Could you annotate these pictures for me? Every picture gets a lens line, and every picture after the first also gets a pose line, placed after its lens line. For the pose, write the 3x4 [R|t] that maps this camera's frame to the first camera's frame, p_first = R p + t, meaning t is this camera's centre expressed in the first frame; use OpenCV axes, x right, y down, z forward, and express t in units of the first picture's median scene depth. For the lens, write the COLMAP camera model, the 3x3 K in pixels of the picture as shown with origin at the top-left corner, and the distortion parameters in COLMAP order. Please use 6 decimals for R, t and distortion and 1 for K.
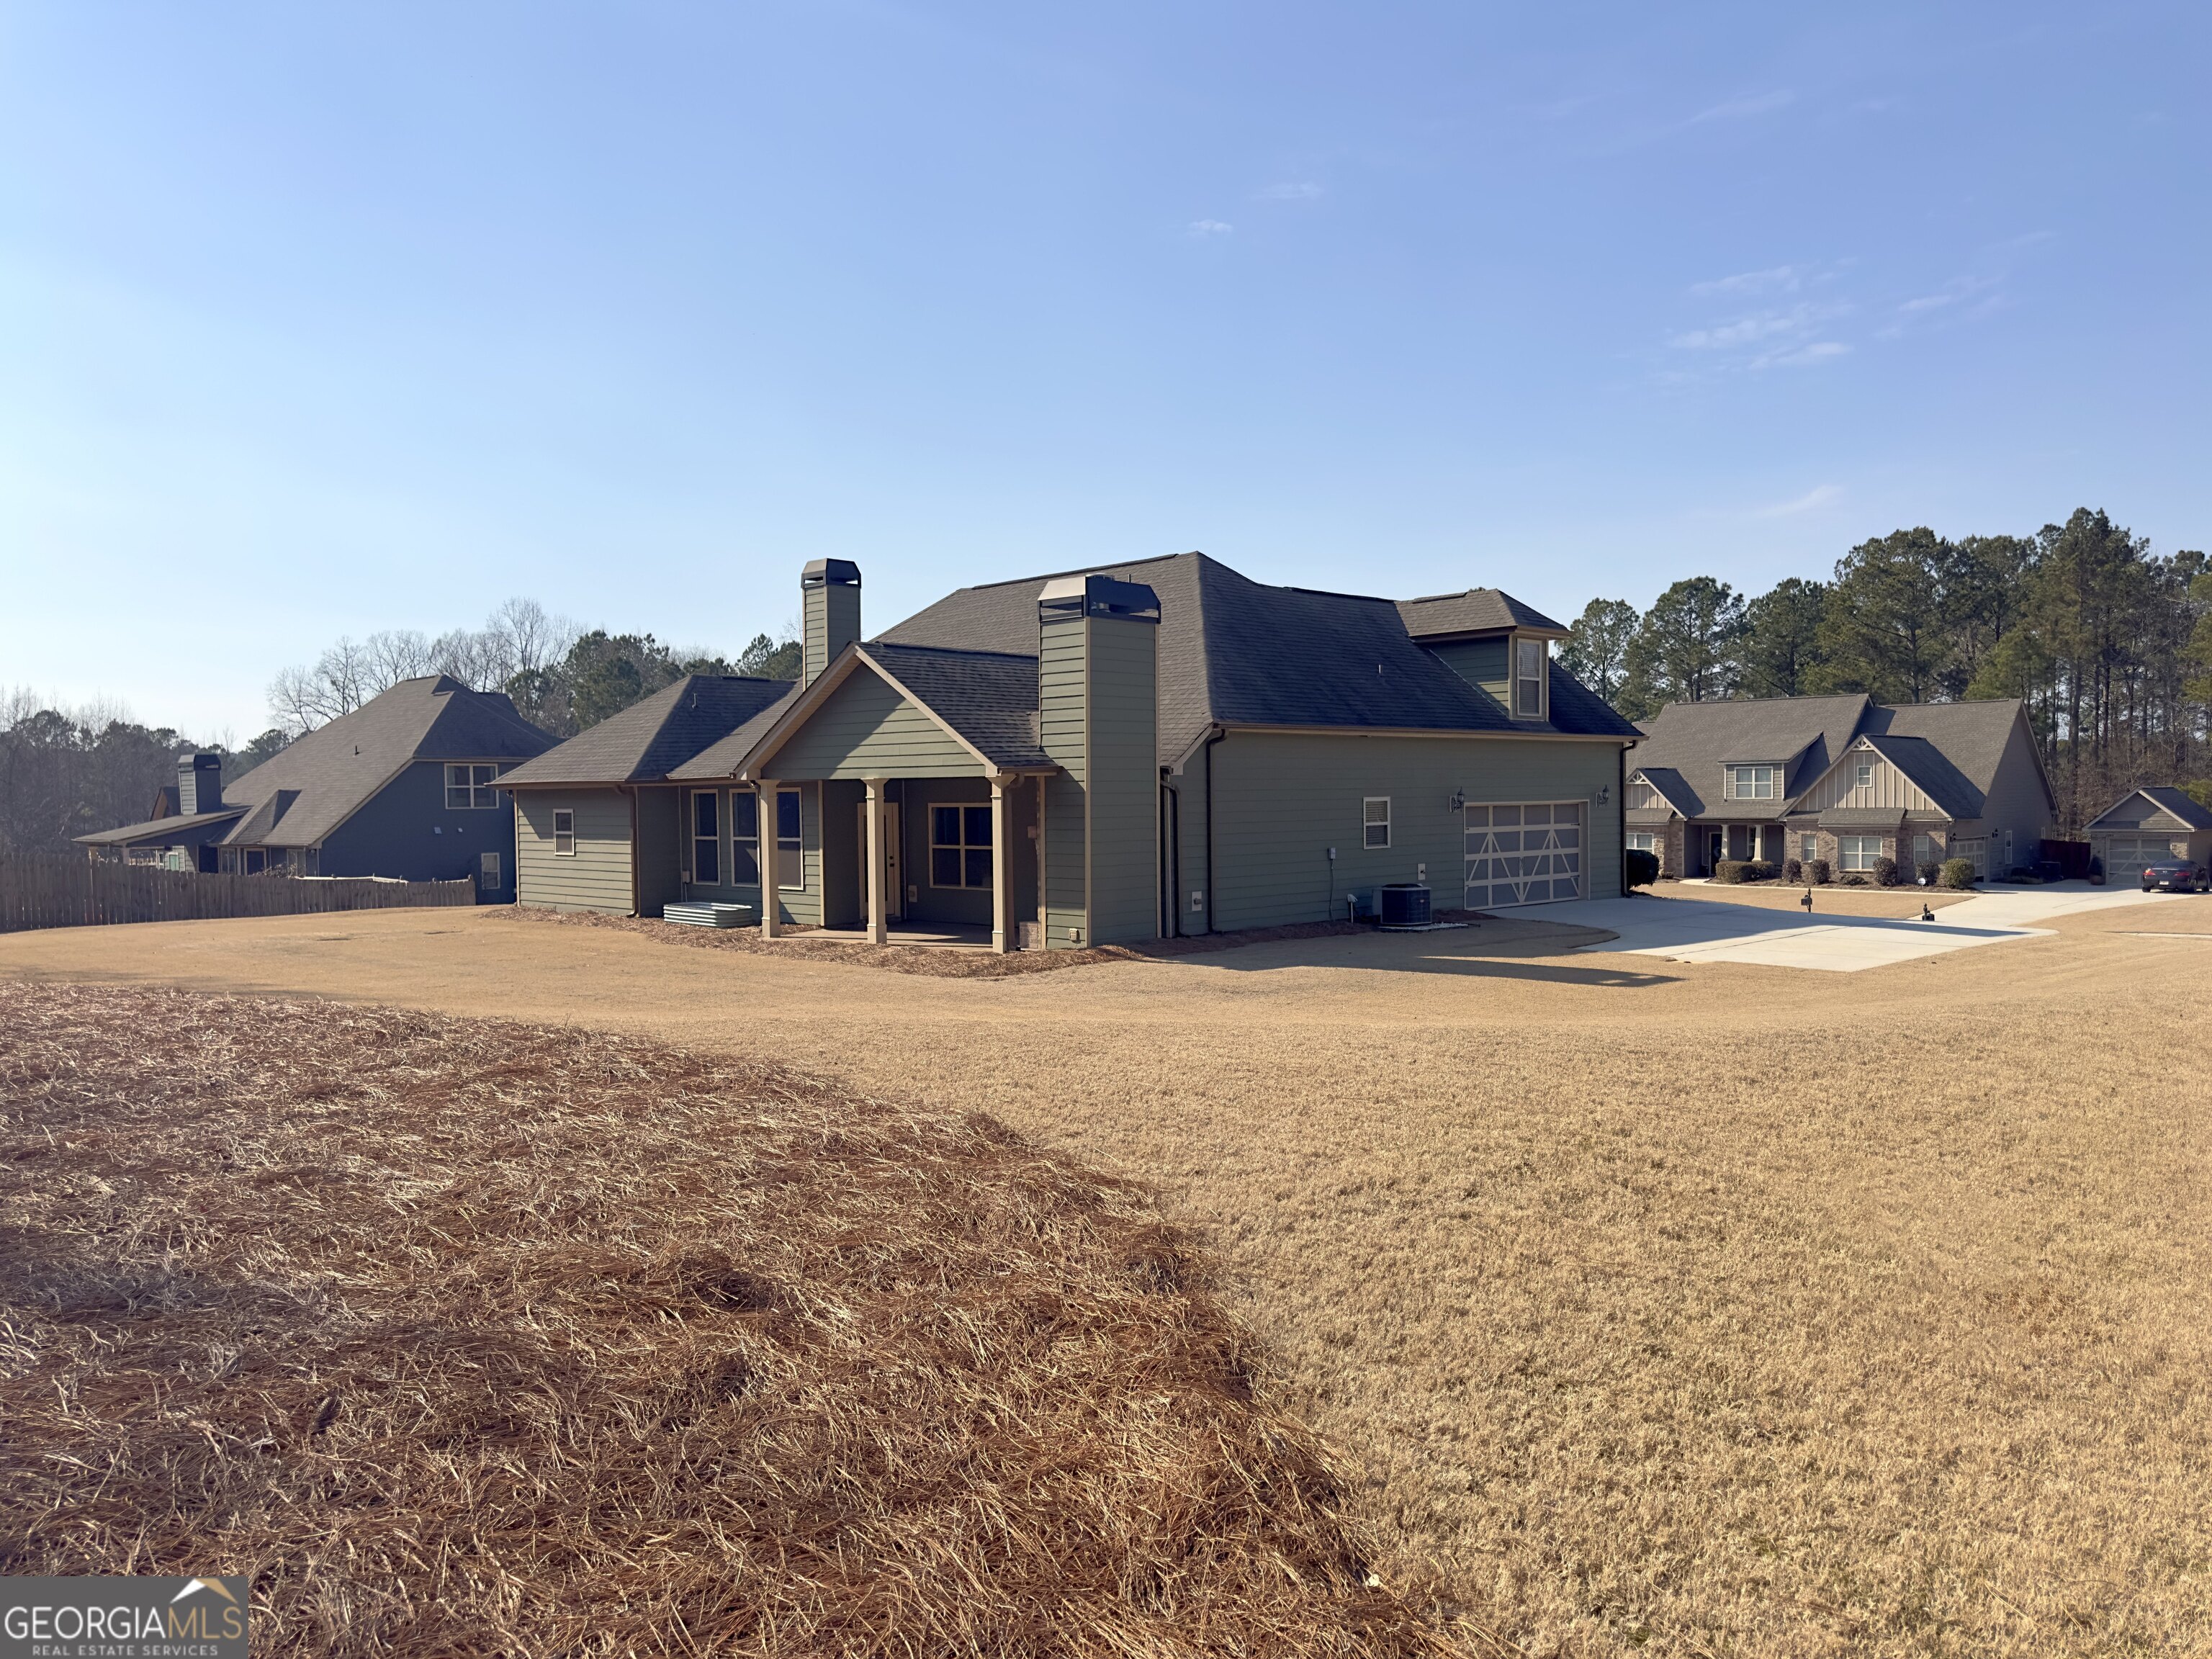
lens RADIAL K [[1608.7, 0, 1106.0], [0, 1608.7, 829.5], [0, 0, 1]] dist [0.004225, 0.000971]
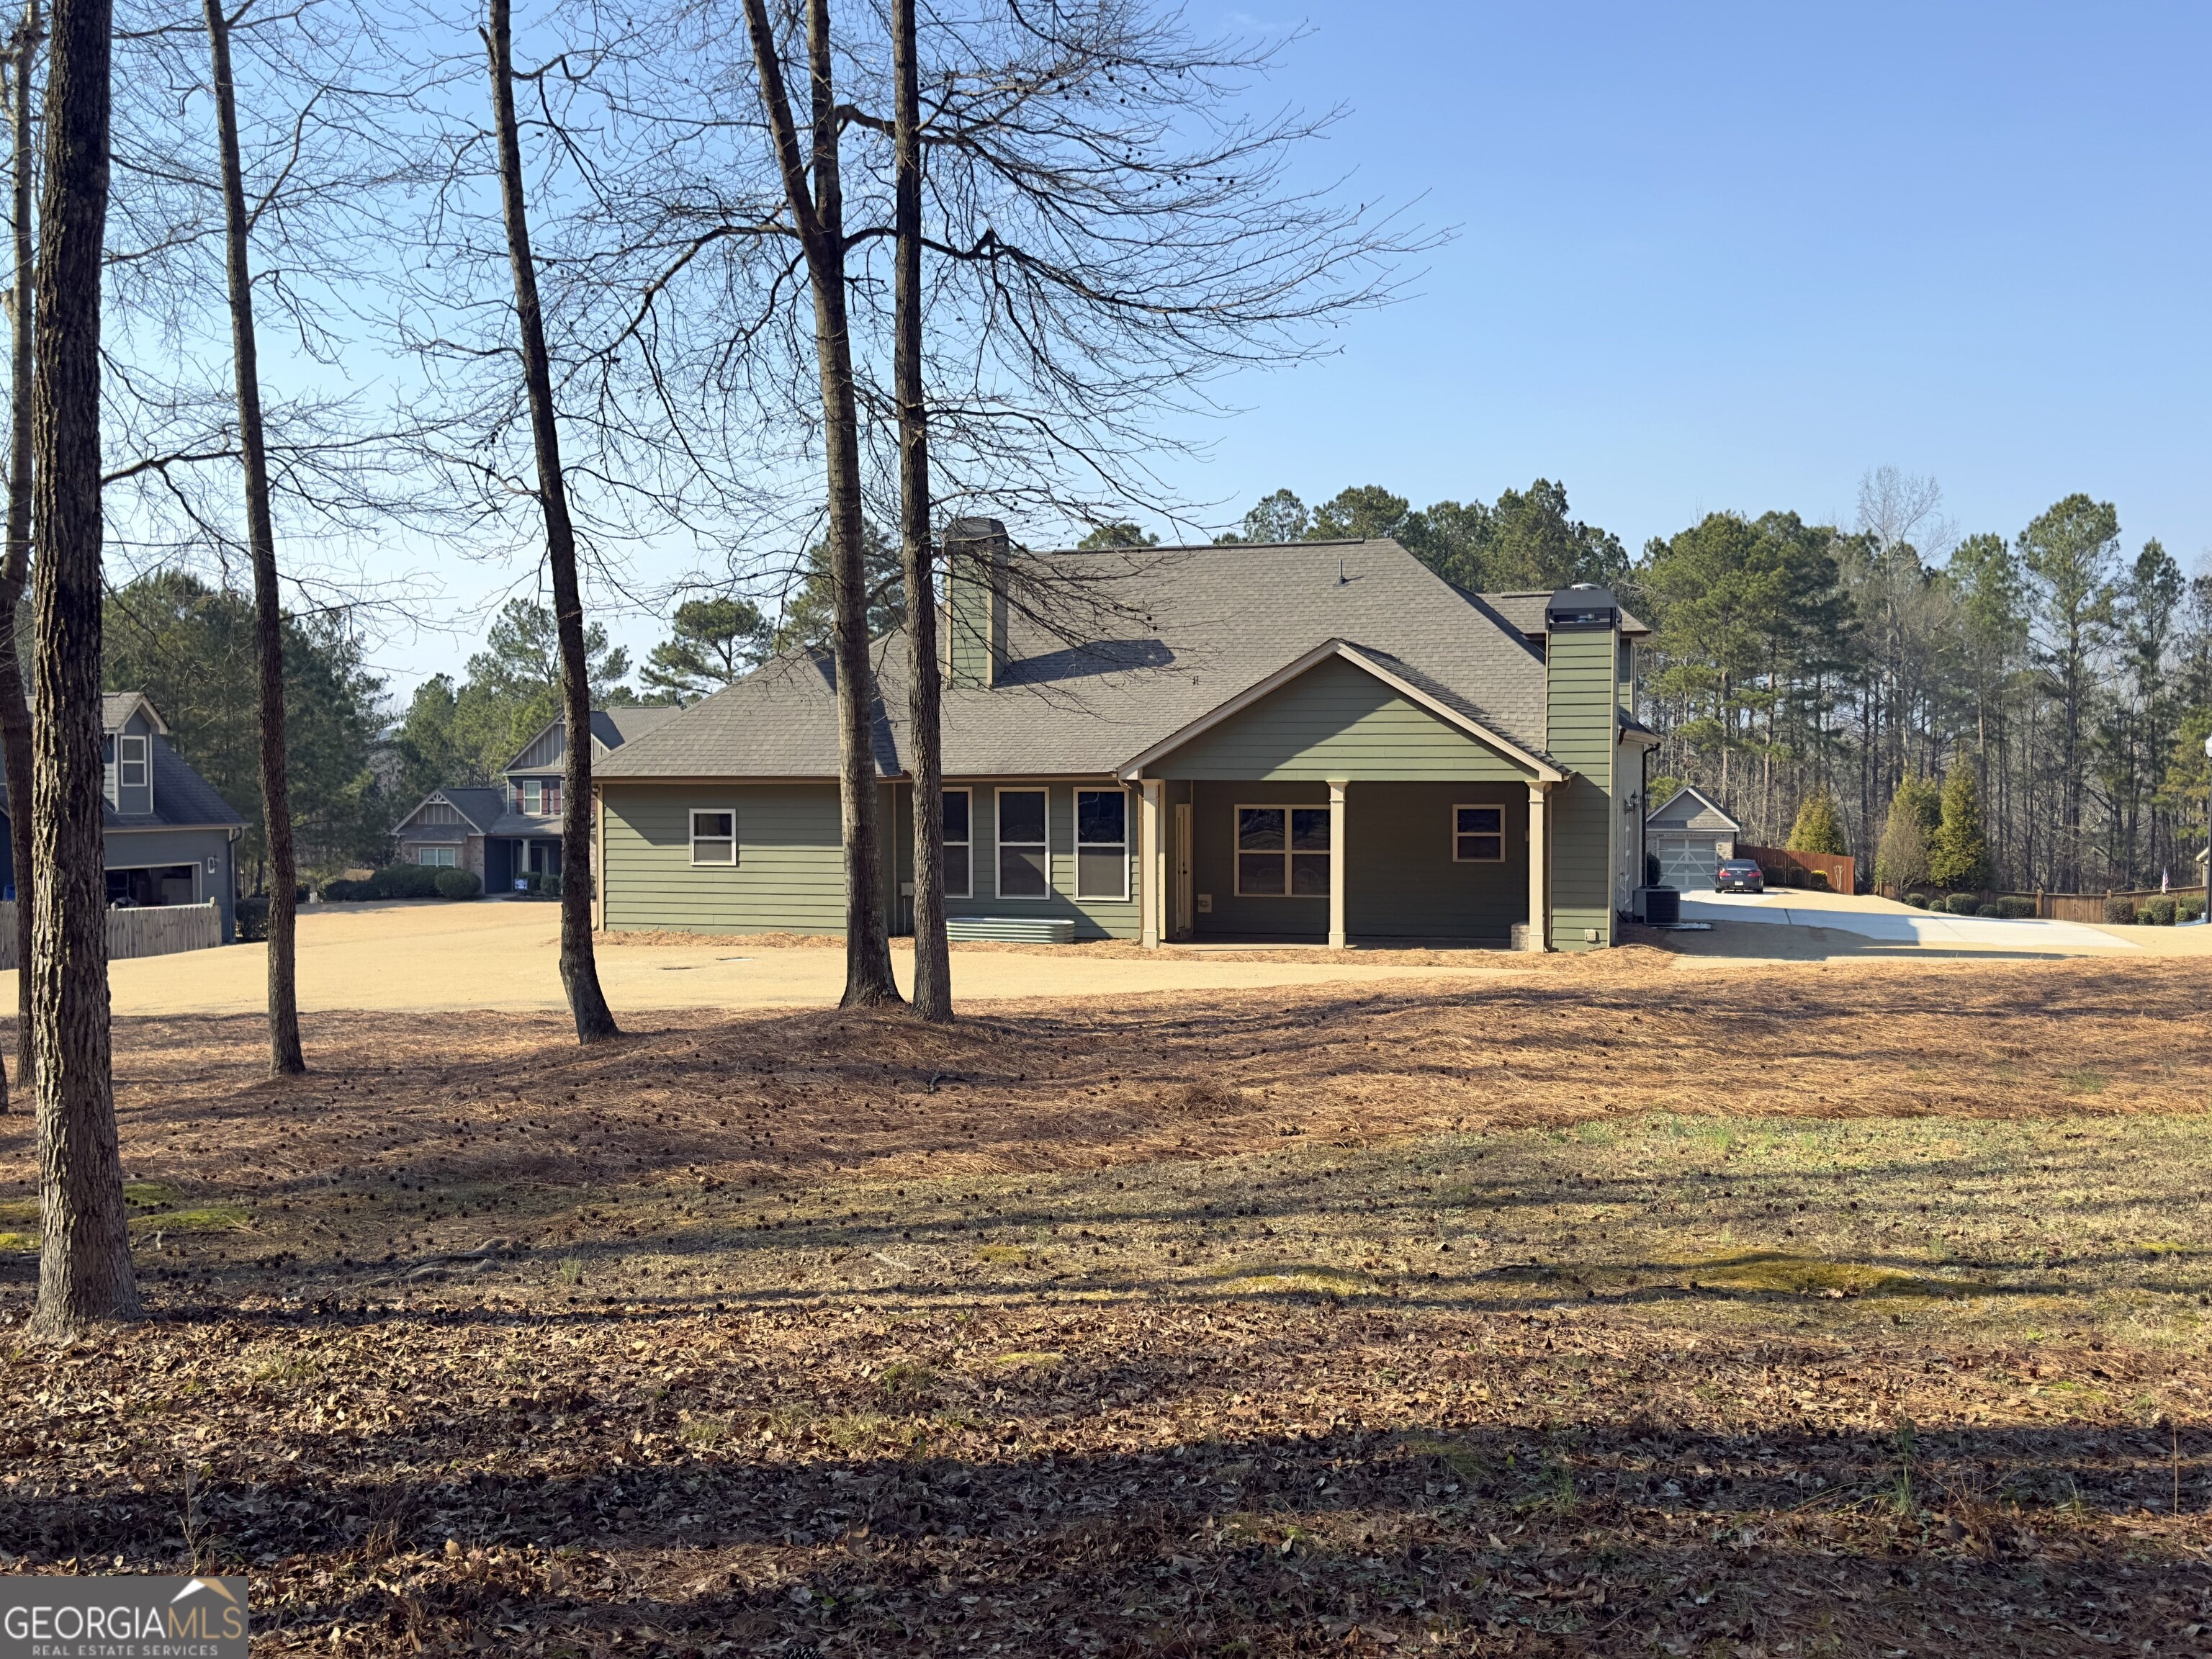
lens RADIAL K [[2249.4, 0, 1106.0], [0, 2249.4, 829.5], [0, 0, 1]] dist [0.136373, -0.000113]
pose [[0.885947, -0.001072, 0.463784, -0.774684], [0.000672, 0.999999, 0.001028, -0.003371], [-0.463785, -0.000599, 0.885947, -0.111462]]
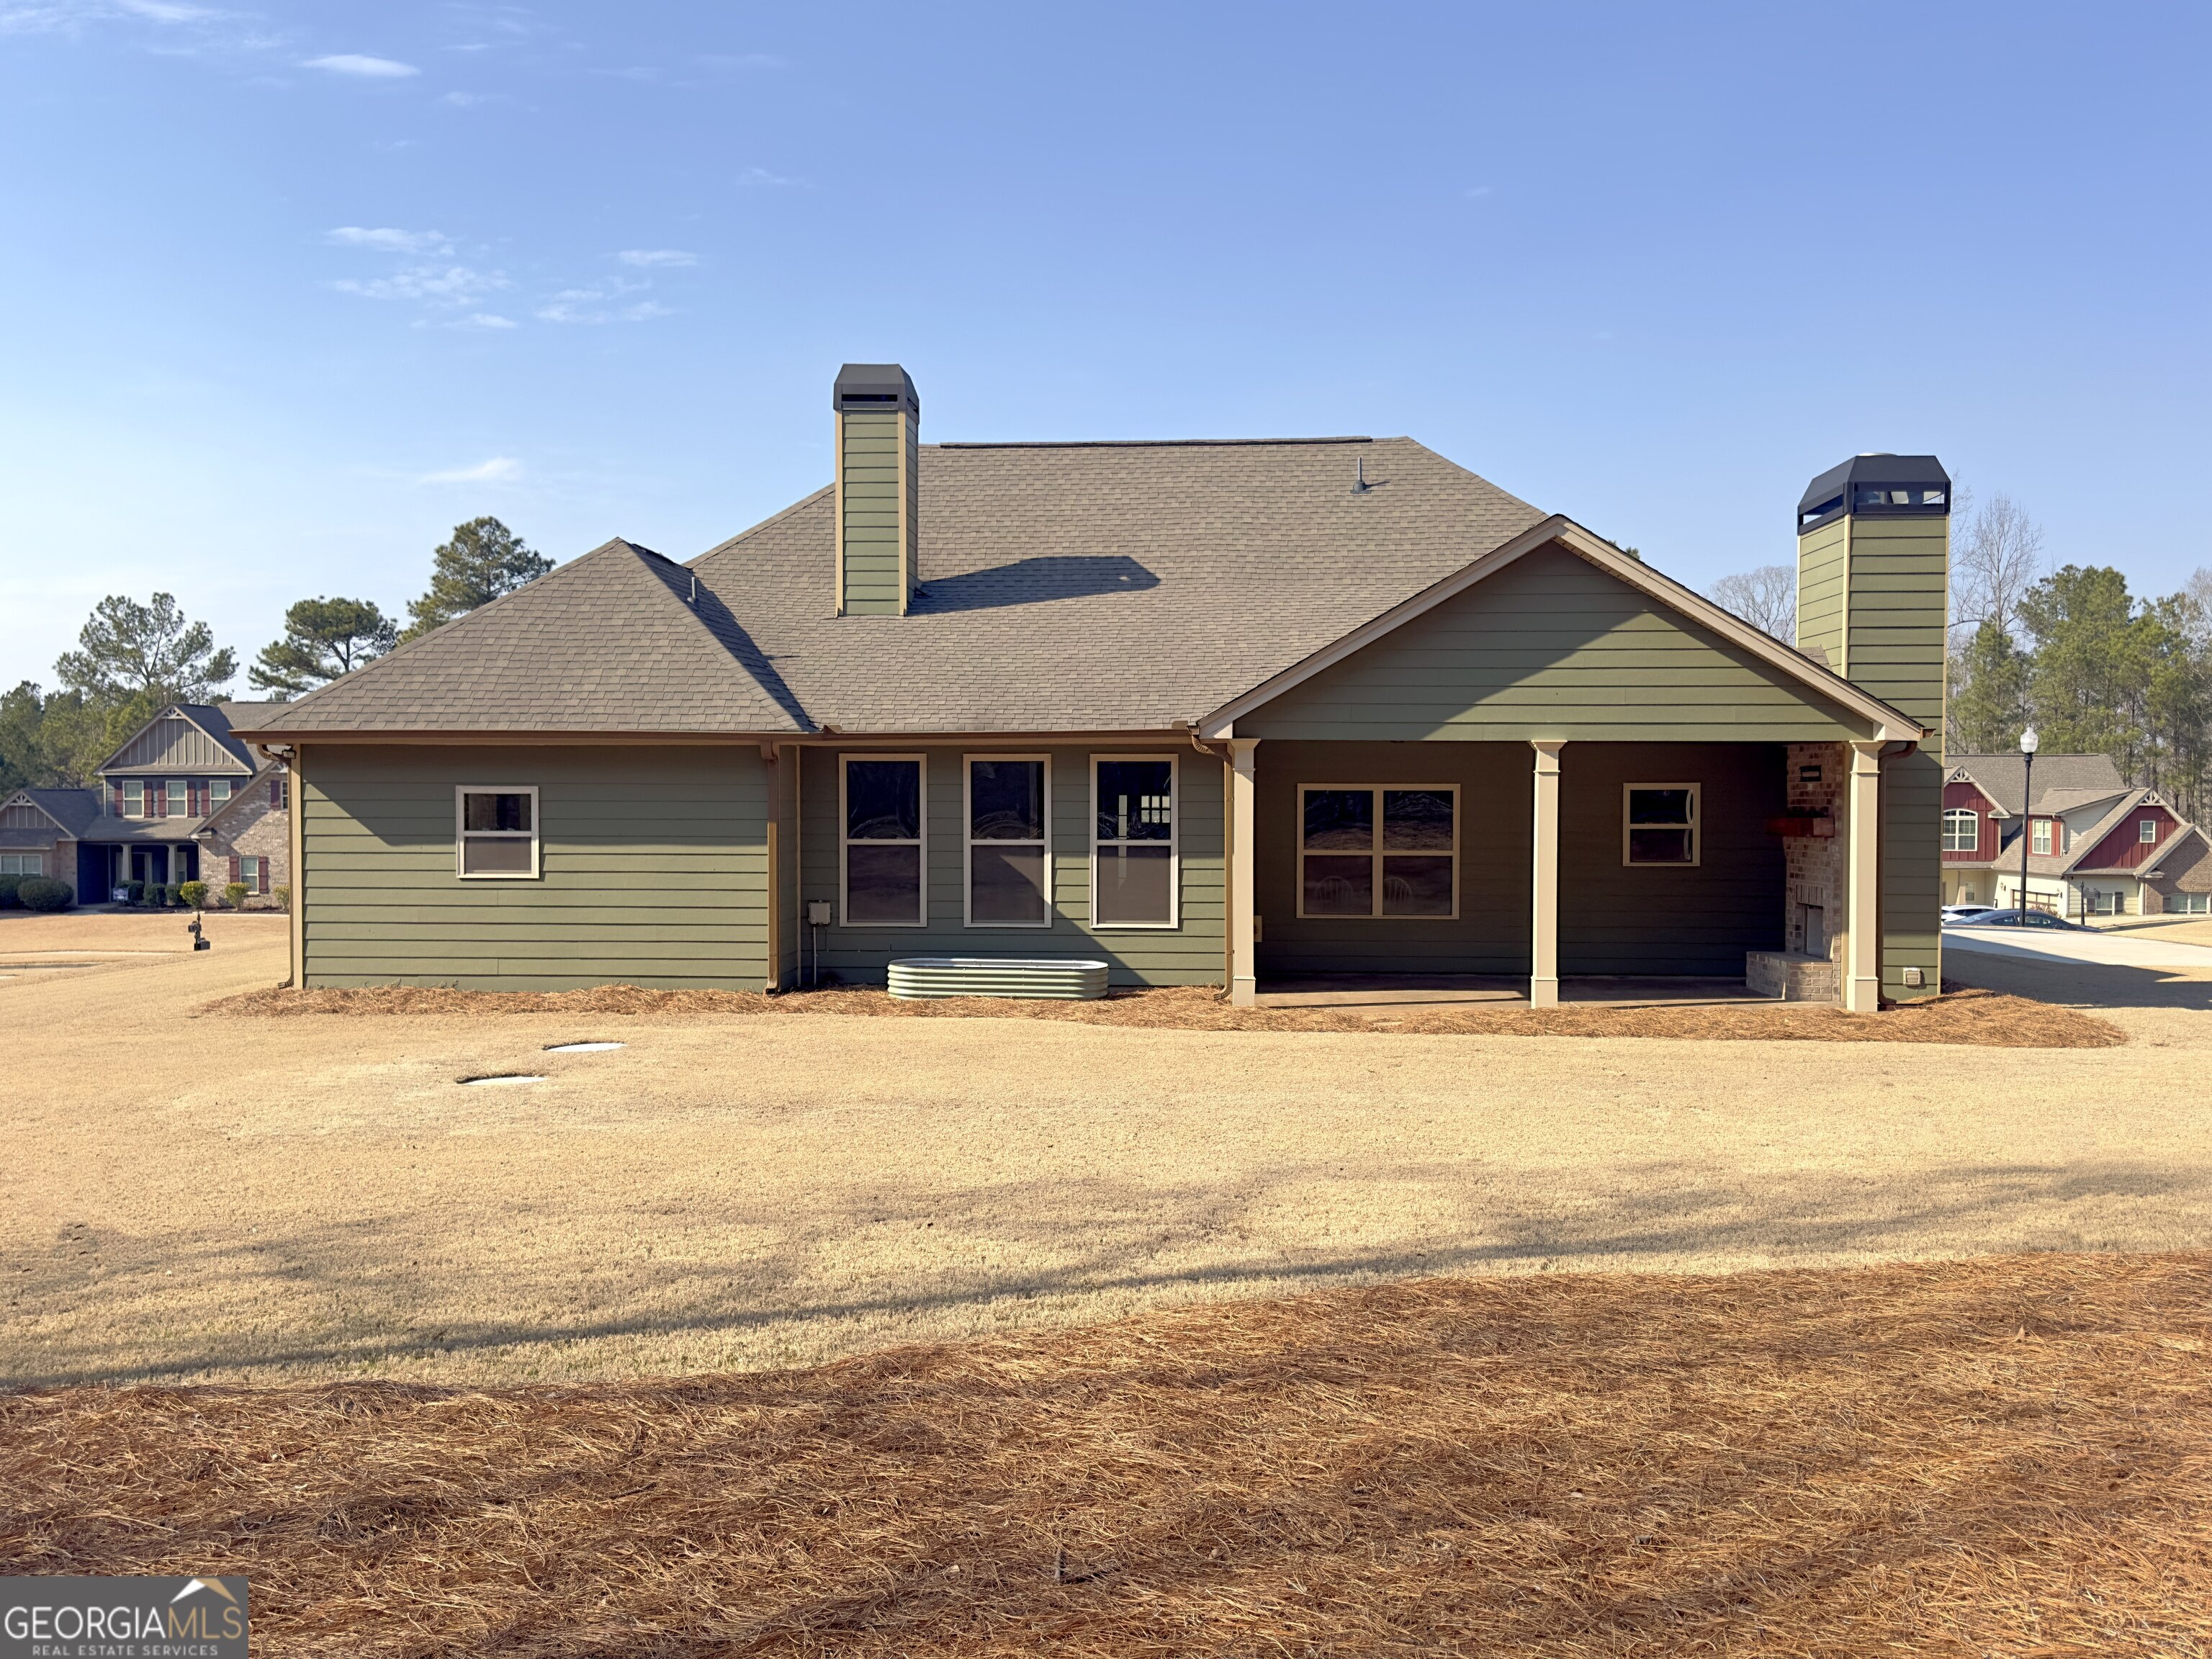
lens RADIAL K [[1899.1, 0, 1106.0], [0, 1899.1, 829.5], [0, 0, 1]] dist [0.126432, -0.249865]
pose [[0.760400, -0.000101, 0.649455, -0.650249], [0.002177, 0.999995, -0.002394, 0.003281], [-0.649452, 0.003234, 0.760396, 0.481703]]
